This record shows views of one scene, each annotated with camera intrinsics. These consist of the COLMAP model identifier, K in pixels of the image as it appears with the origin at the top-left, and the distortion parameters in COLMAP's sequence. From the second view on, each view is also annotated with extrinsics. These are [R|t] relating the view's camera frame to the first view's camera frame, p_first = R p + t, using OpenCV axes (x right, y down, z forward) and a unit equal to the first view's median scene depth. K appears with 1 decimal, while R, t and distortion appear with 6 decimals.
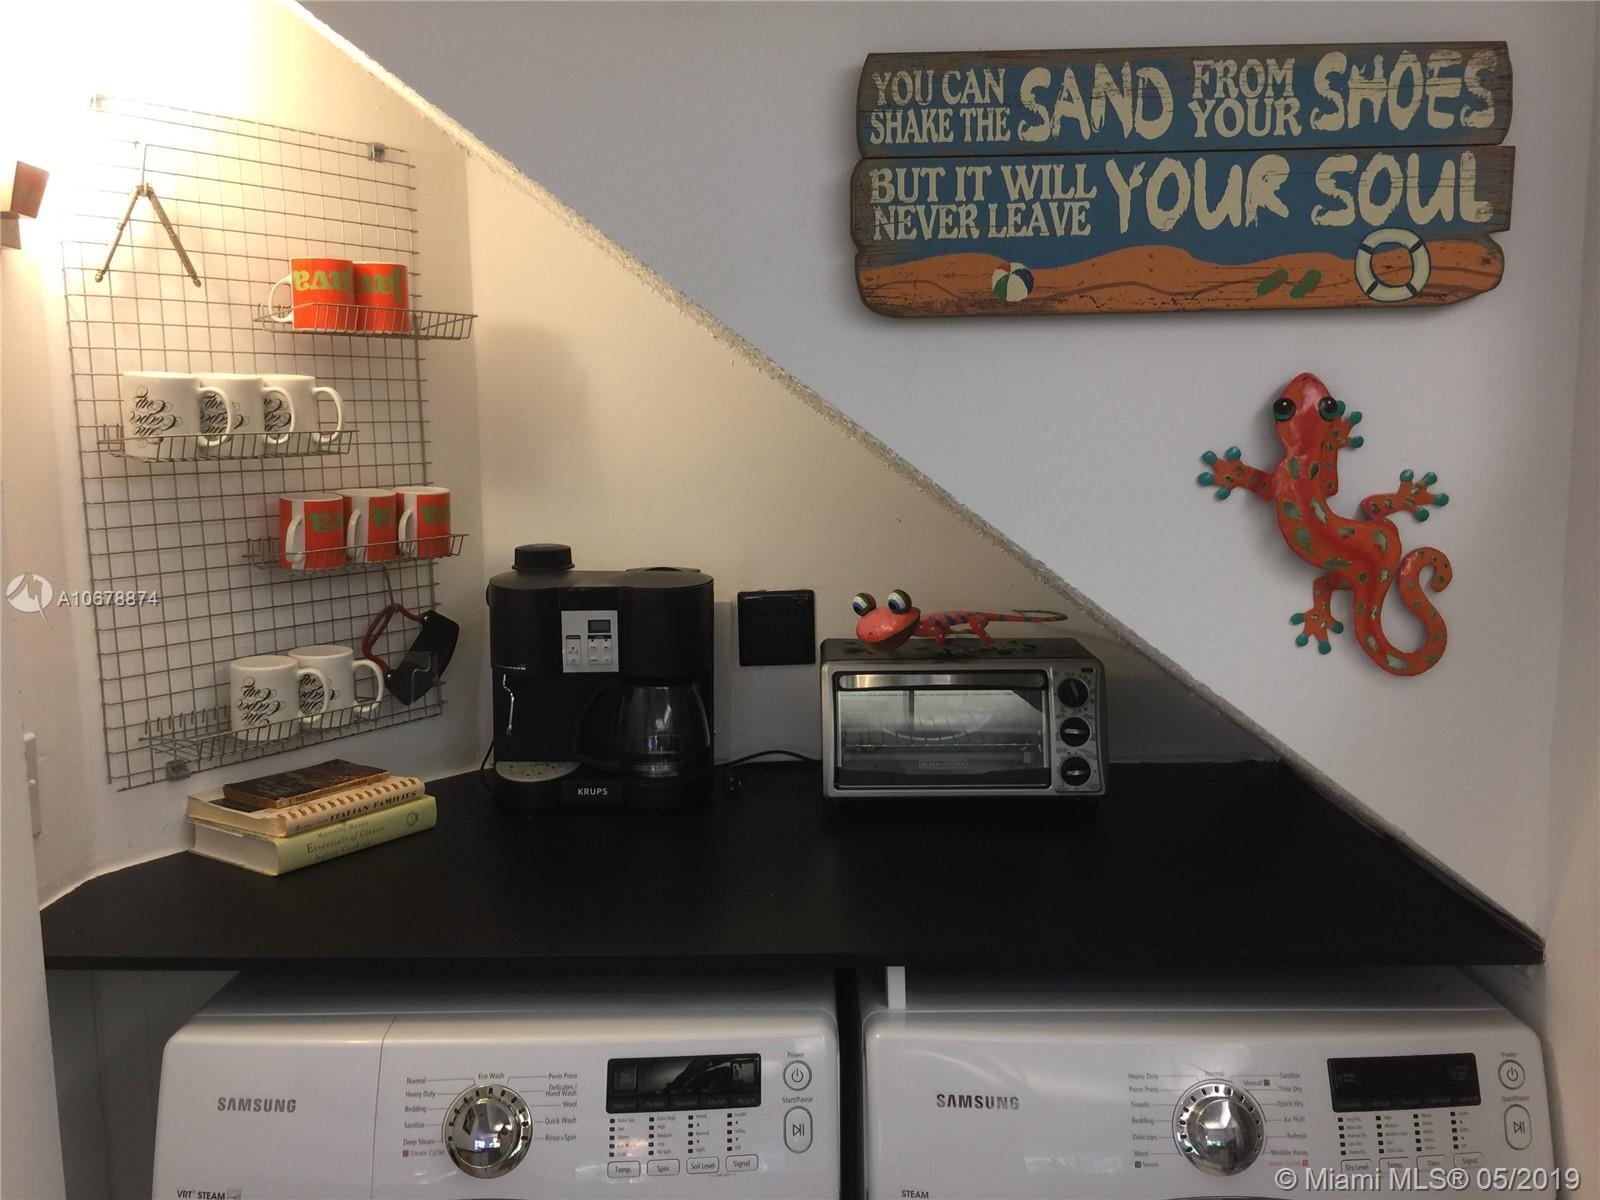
lens RADIAL K [[1372.7, 0, 786.2], [0, 1372.7, 596.5], [0, 0, 1]] dist [0.070696, -0.098593]
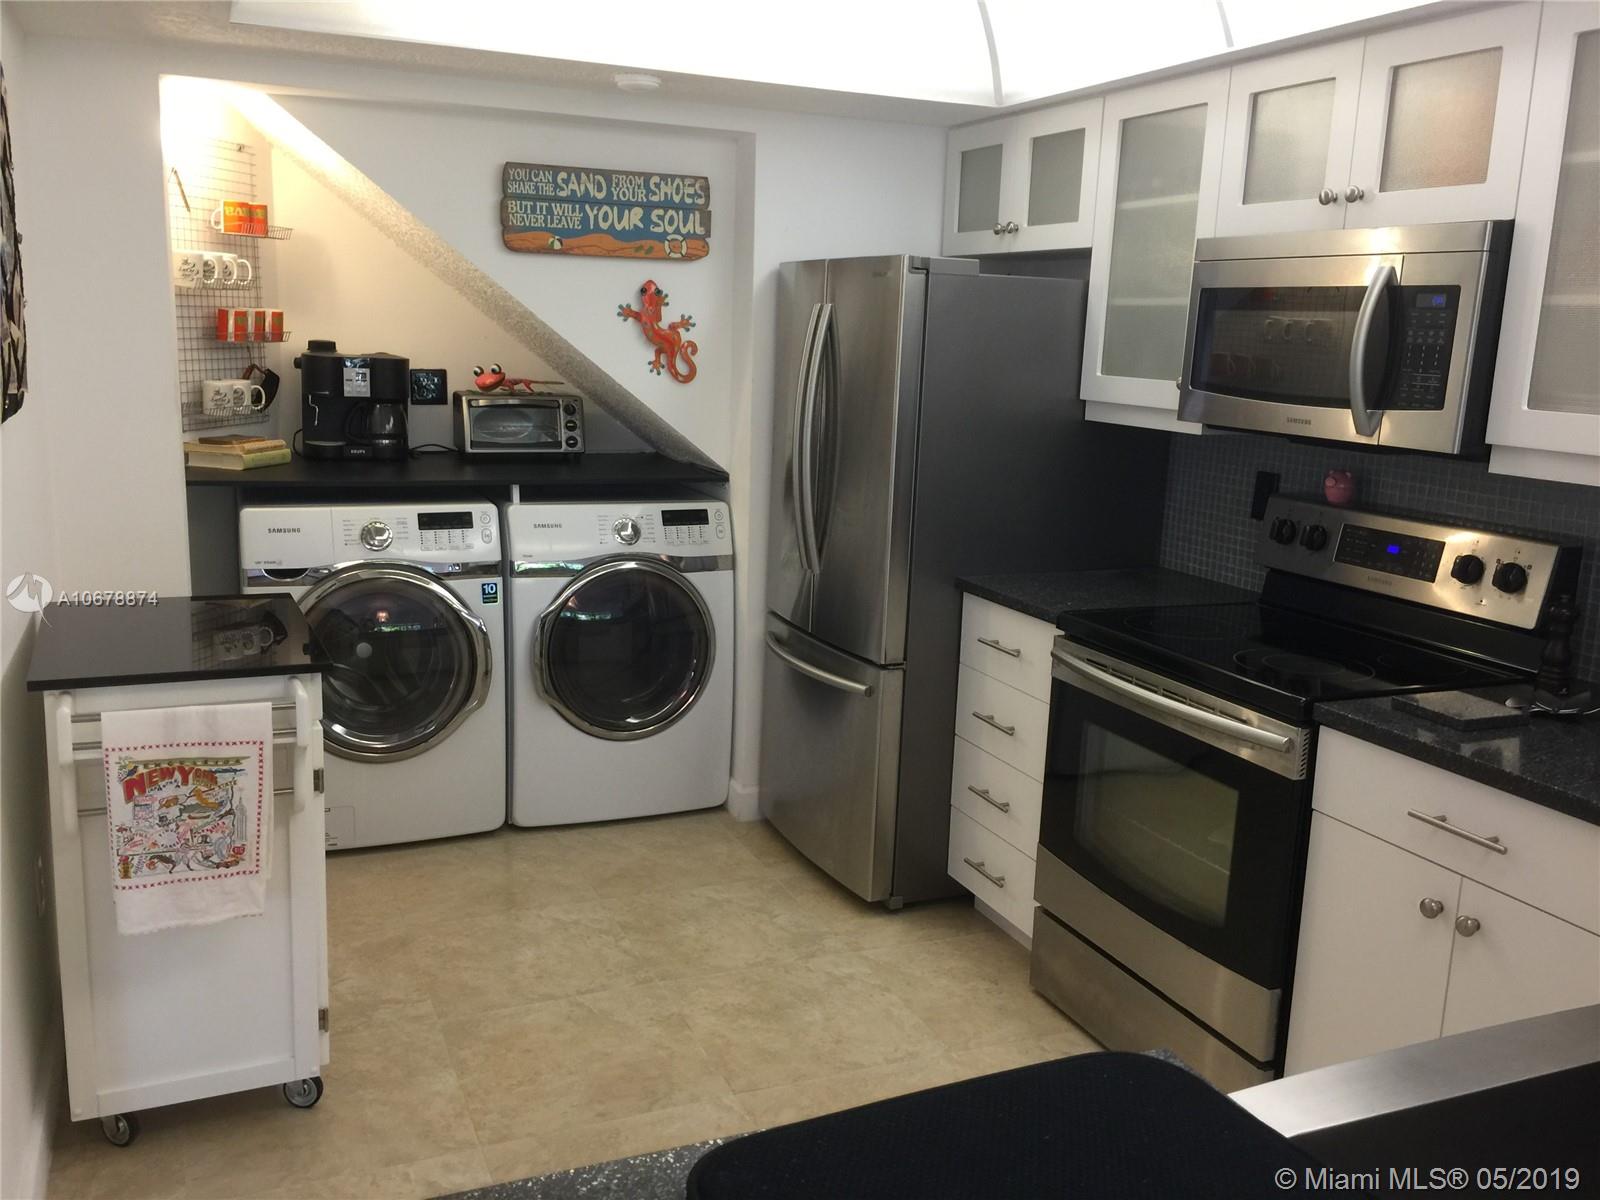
lens RADIAL K [[1372.7, 0, 792.0], [0, 1372.7, 599.6], [0, 0, 1]] dist [0.070696, -0.098593]
pose [[0.918240, -0.036112, 0.394375, -0.549626], [0.005946, 0.996979, 0.077447, 0.301559], [-0.395981, -0.068770, 0.915680, -1.911794]]
